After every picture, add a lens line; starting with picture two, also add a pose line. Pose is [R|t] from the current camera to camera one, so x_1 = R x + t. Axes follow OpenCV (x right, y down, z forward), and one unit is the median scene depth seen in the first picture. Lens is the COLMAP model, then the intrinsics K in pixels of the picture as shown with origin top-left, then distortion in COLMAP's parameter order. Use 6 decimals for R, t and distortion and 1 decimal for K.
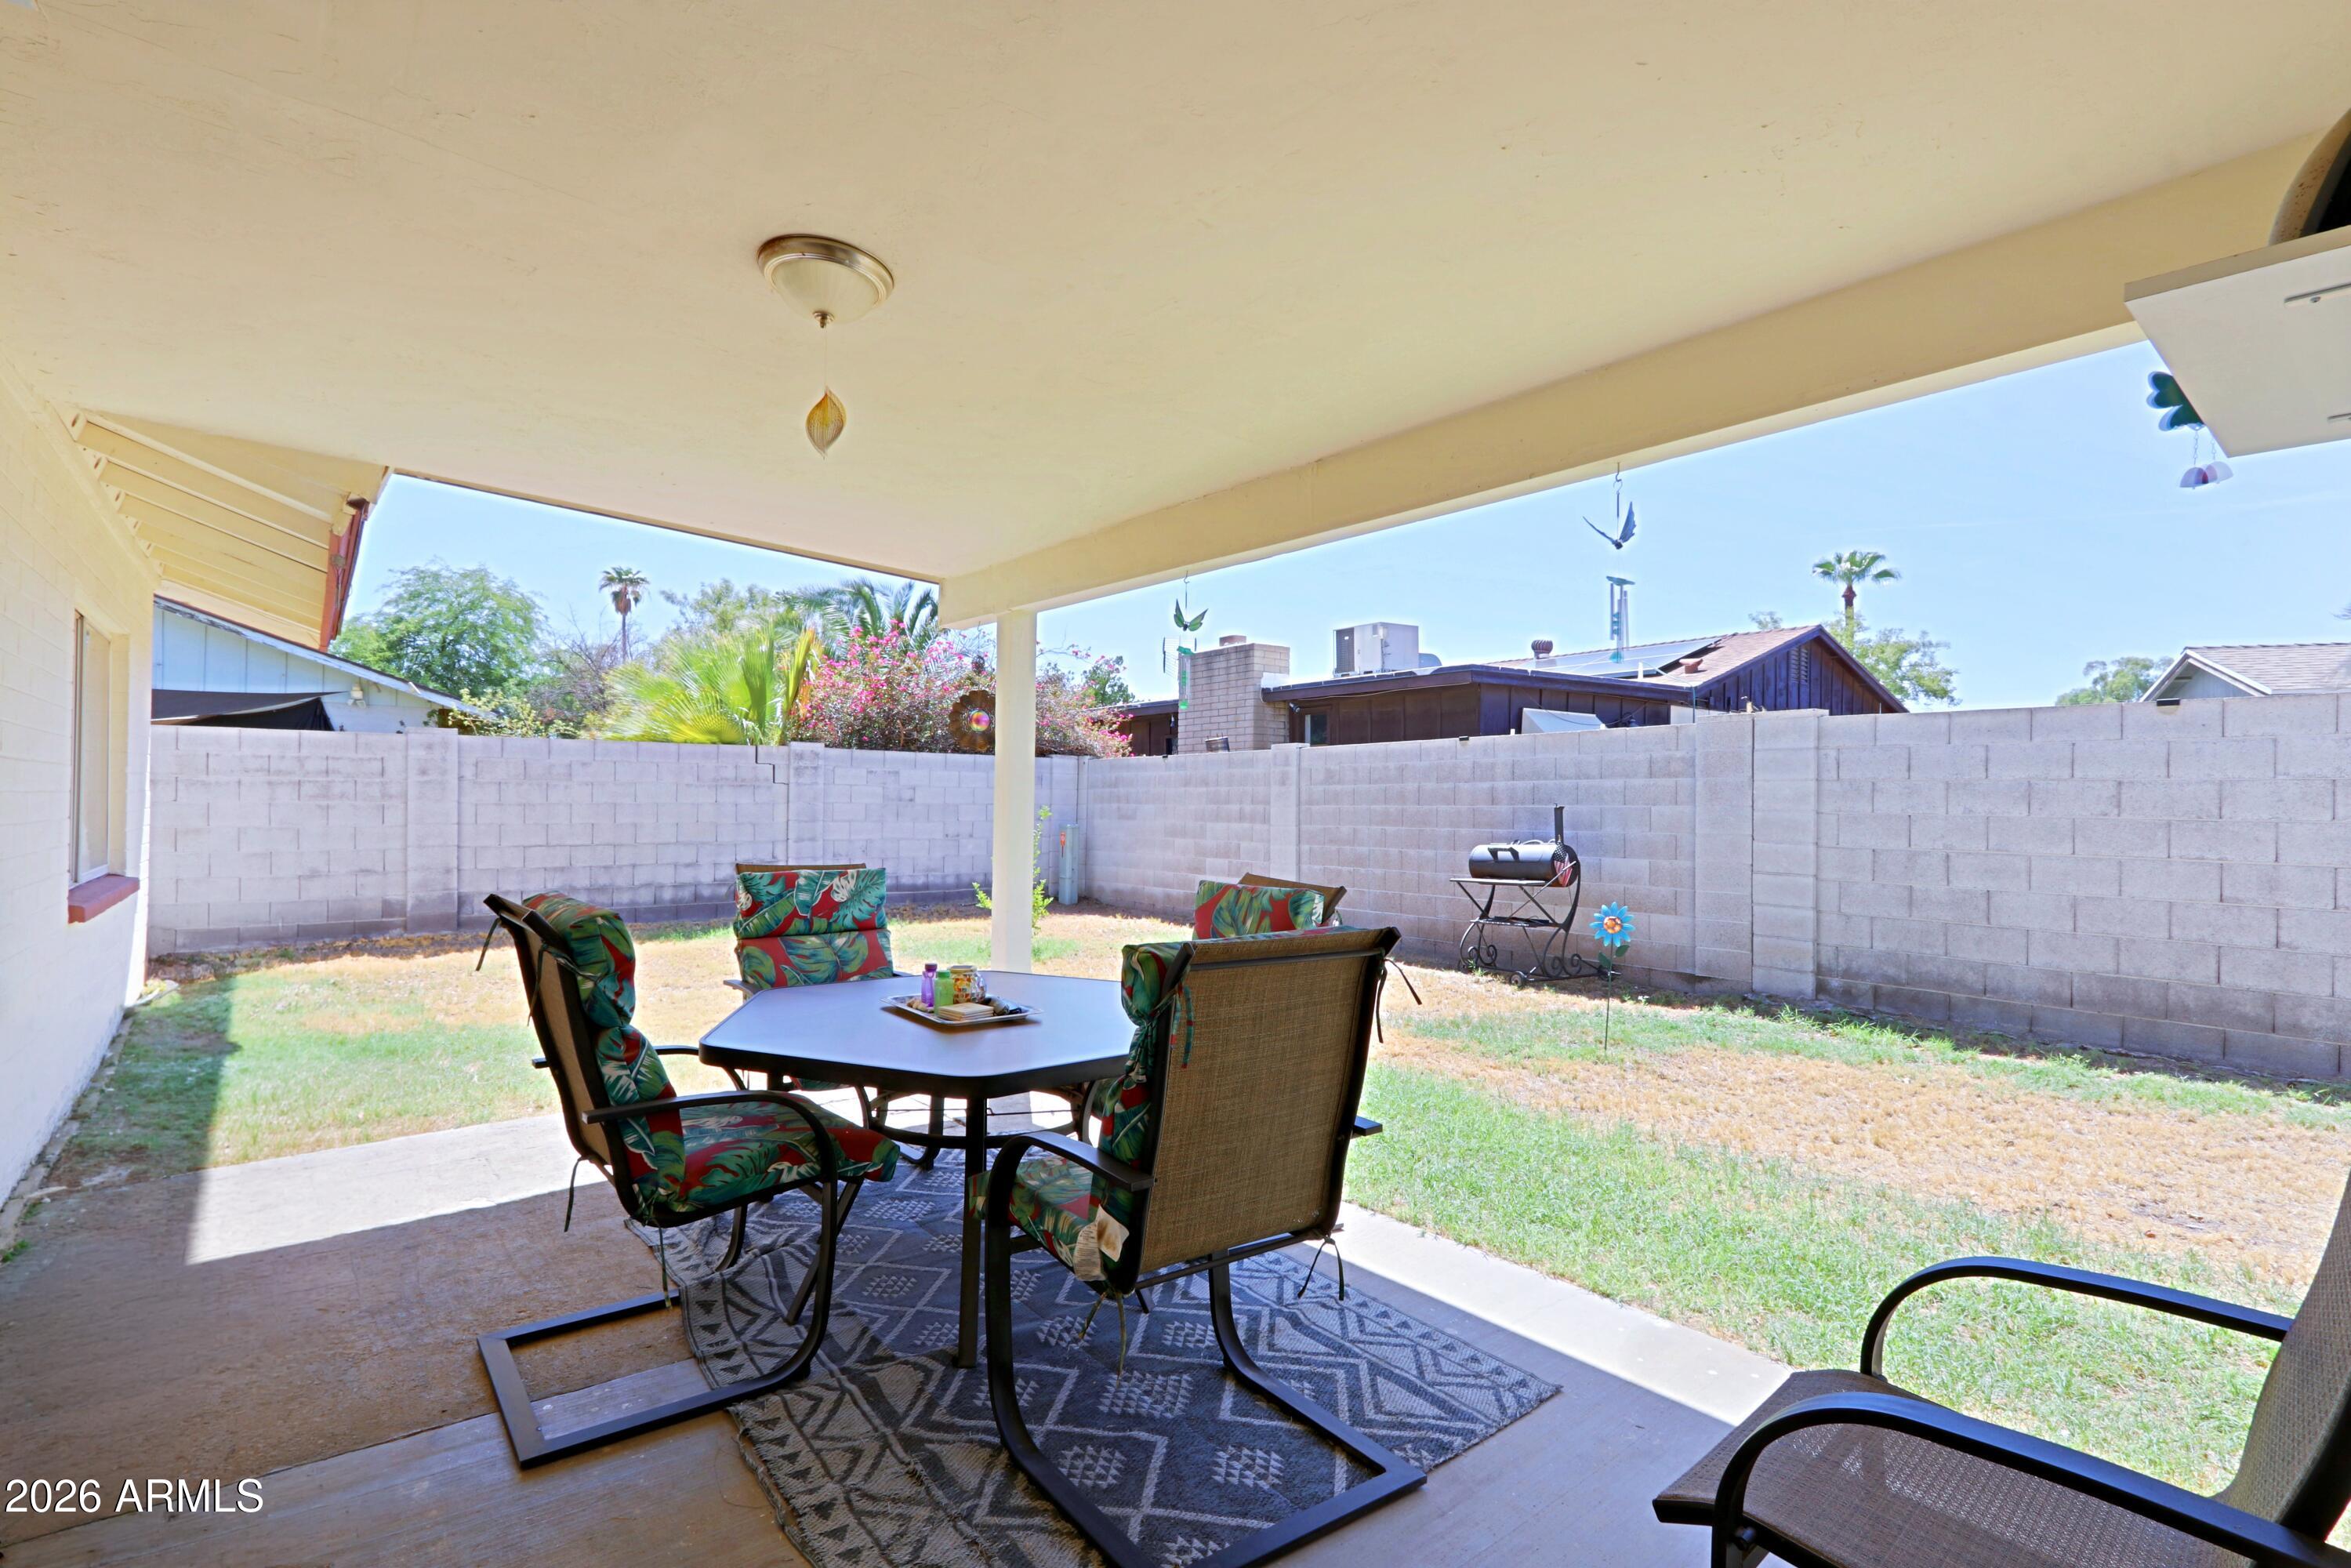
lens RADIAL K [[1155.1, 0, 1160.1], [0, 1155.1, 792.9], [0, 0, 1]] dist [-0.002765, 0.000386]
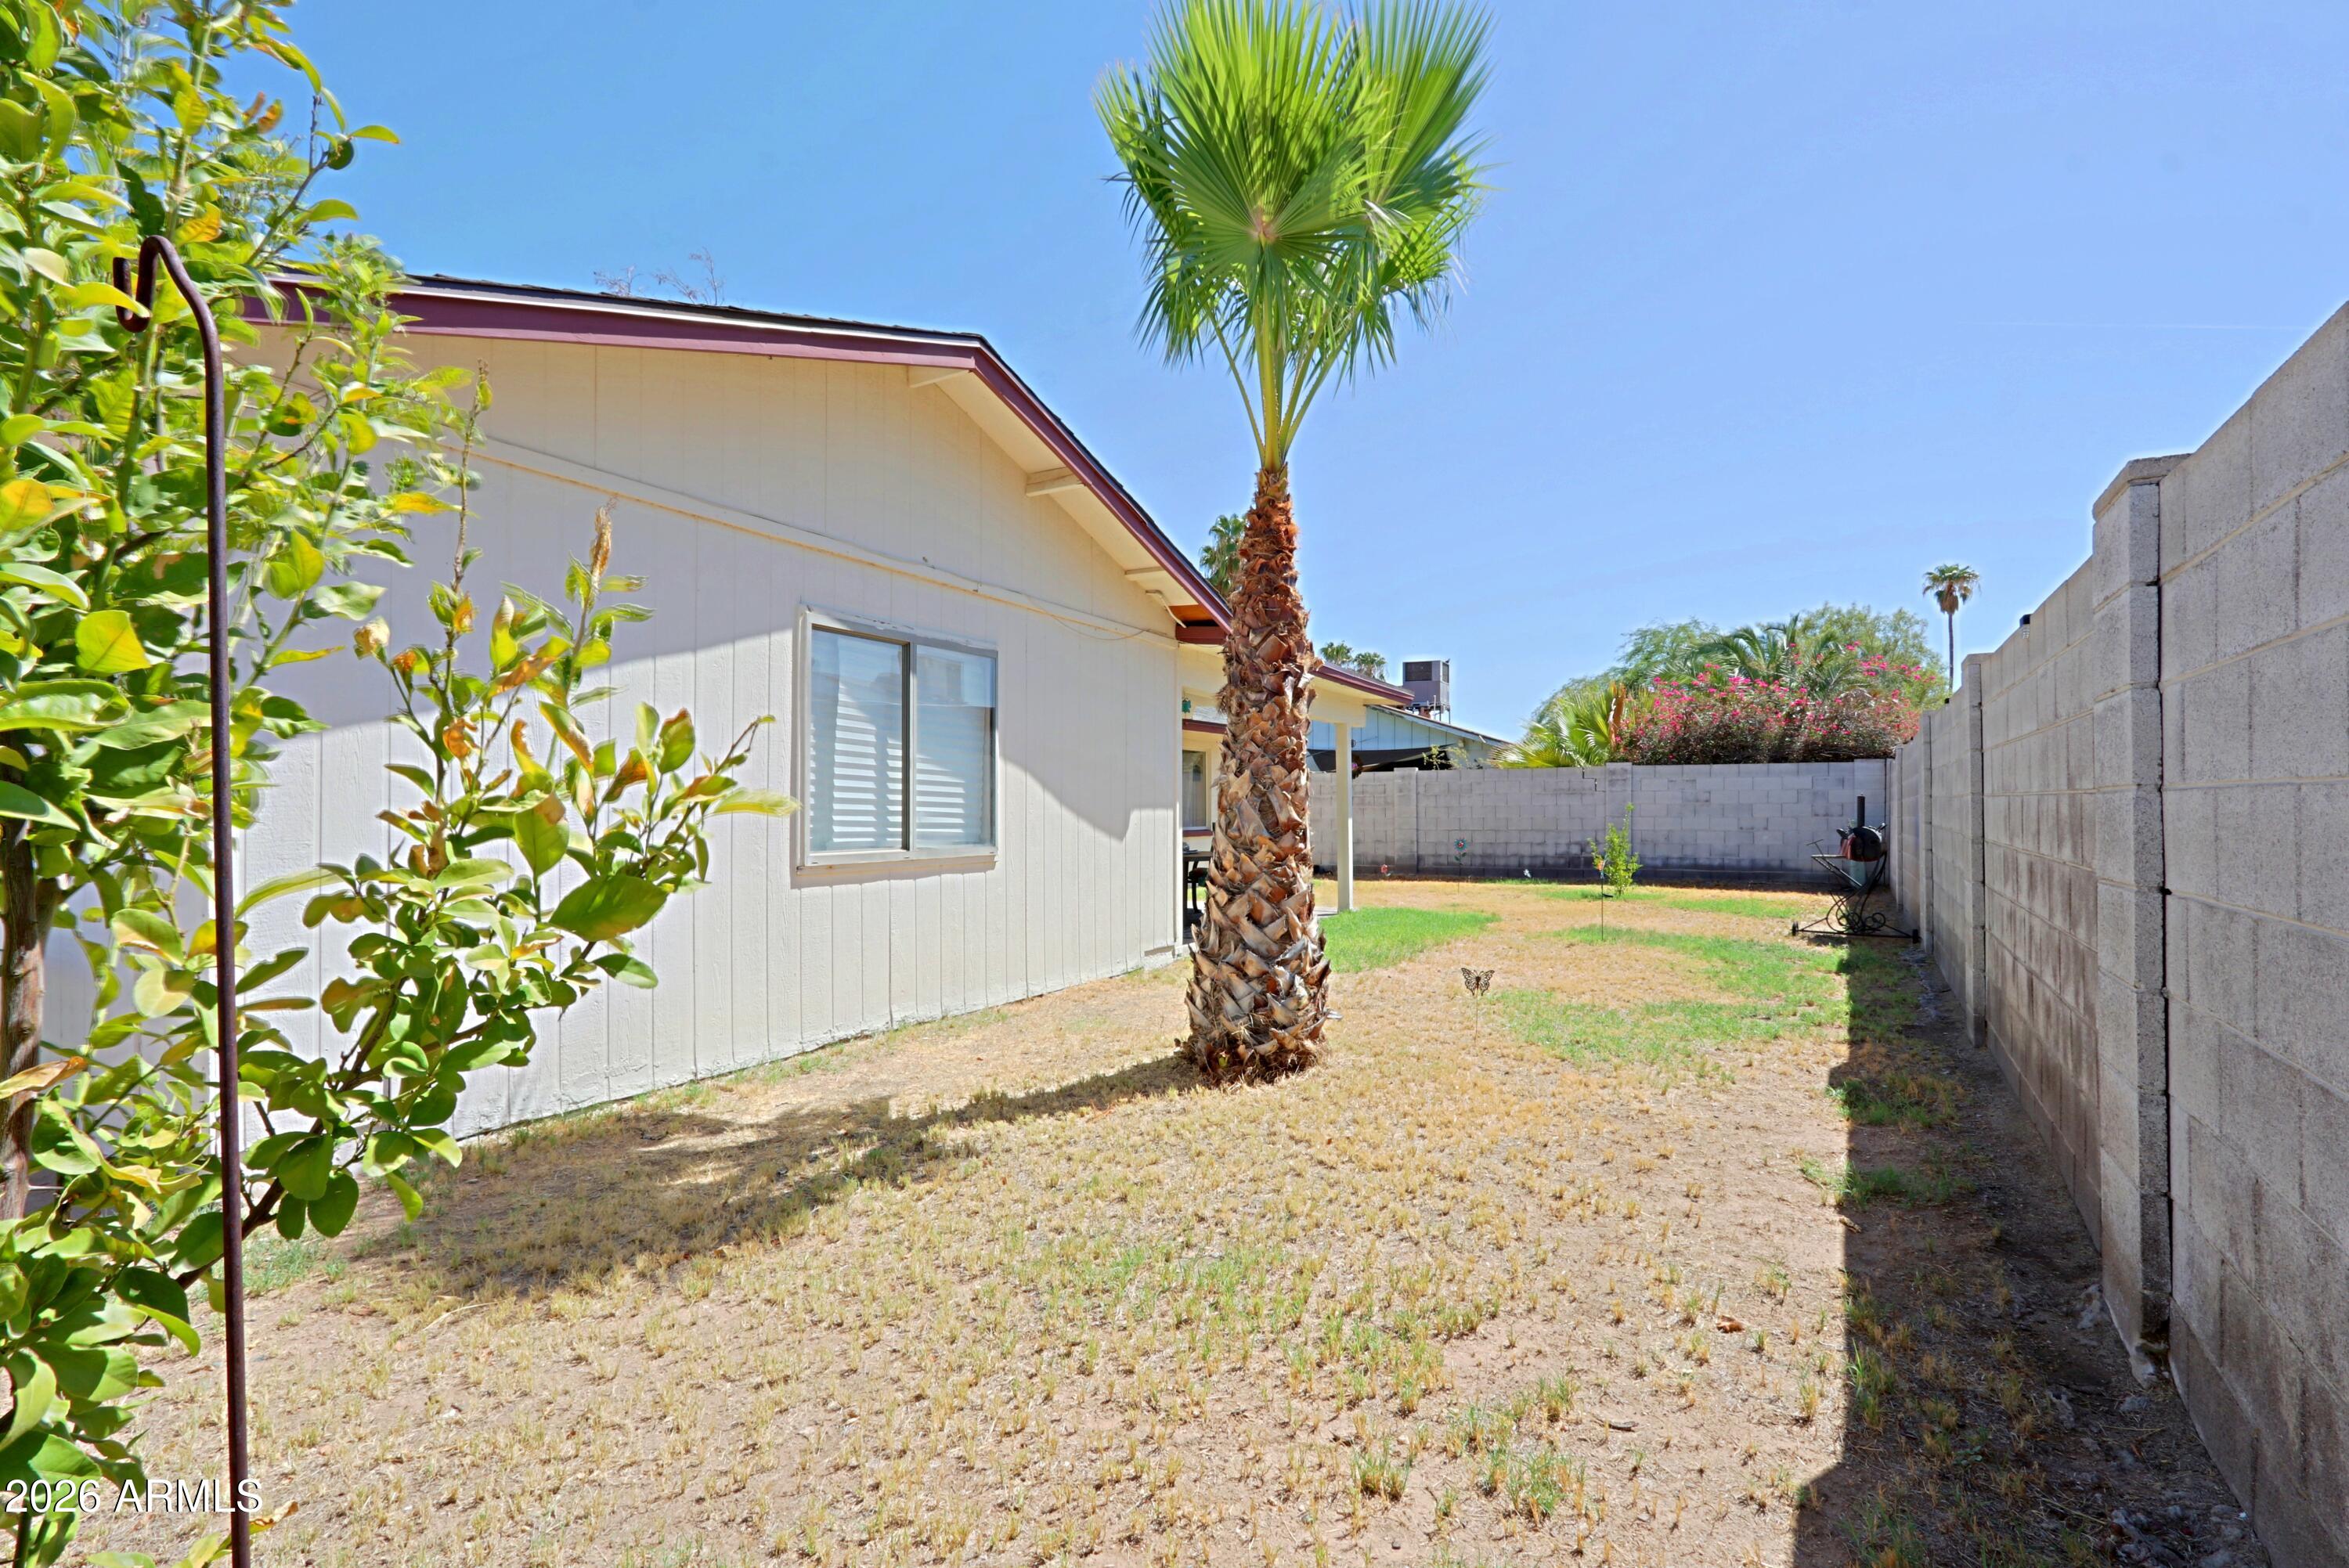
lens RADIAL K [[1153.9, 0, 1166.8], [0, 1153.9, 788.9], [0, 0, 1]] dist [-0.002765, 0.000386]
pose [[0.401599, -0.021885, -0.915554, 0.848725], [0.019414, 0.999693, -0.015380, 0.000579], [0.915610, -0.011598, 0.401901, -0.115559]]
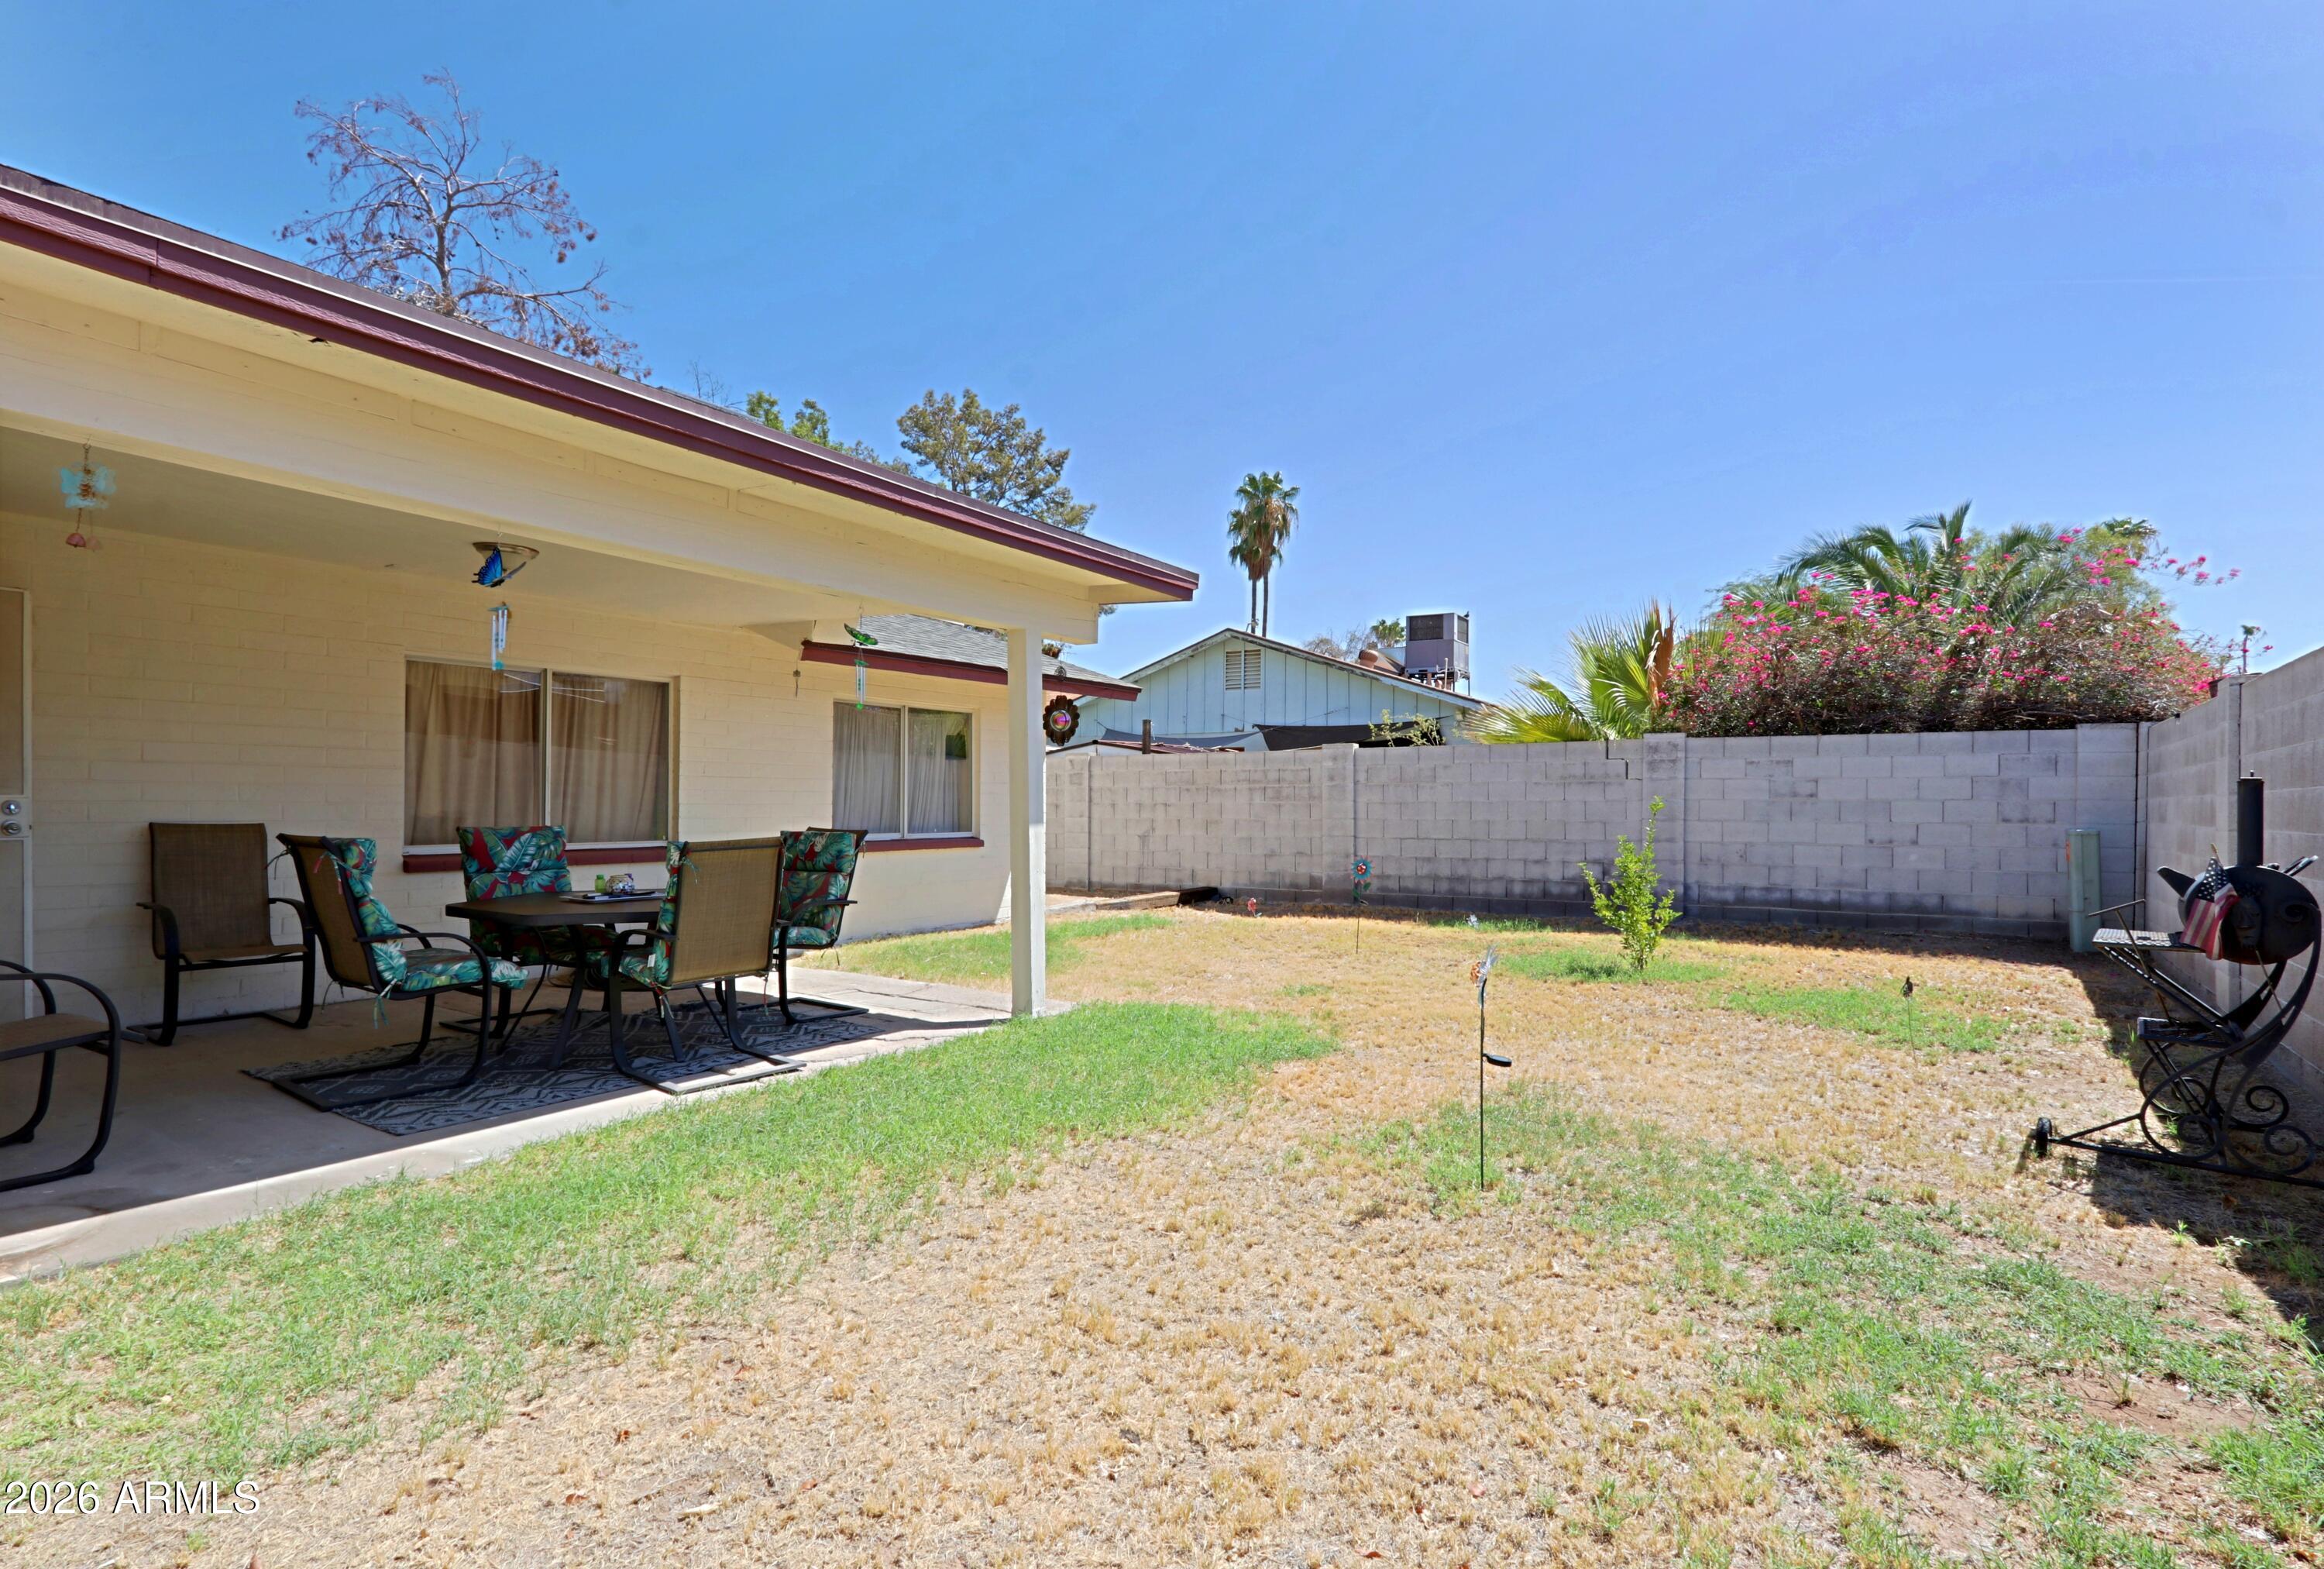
lens RADIAL K [[1141.9, 0, 1161.3], [0, 1141.9, 790.7], [0, 0, 1]] dist [-0.002765, 0.000386]
pose [[0.323279, -0.014312, -0.946195, 0.441158], [0.013646, 0.999852, -0.010461, 0.005660], [0.946205, -0.009530, 0.323427, 0.356066]]
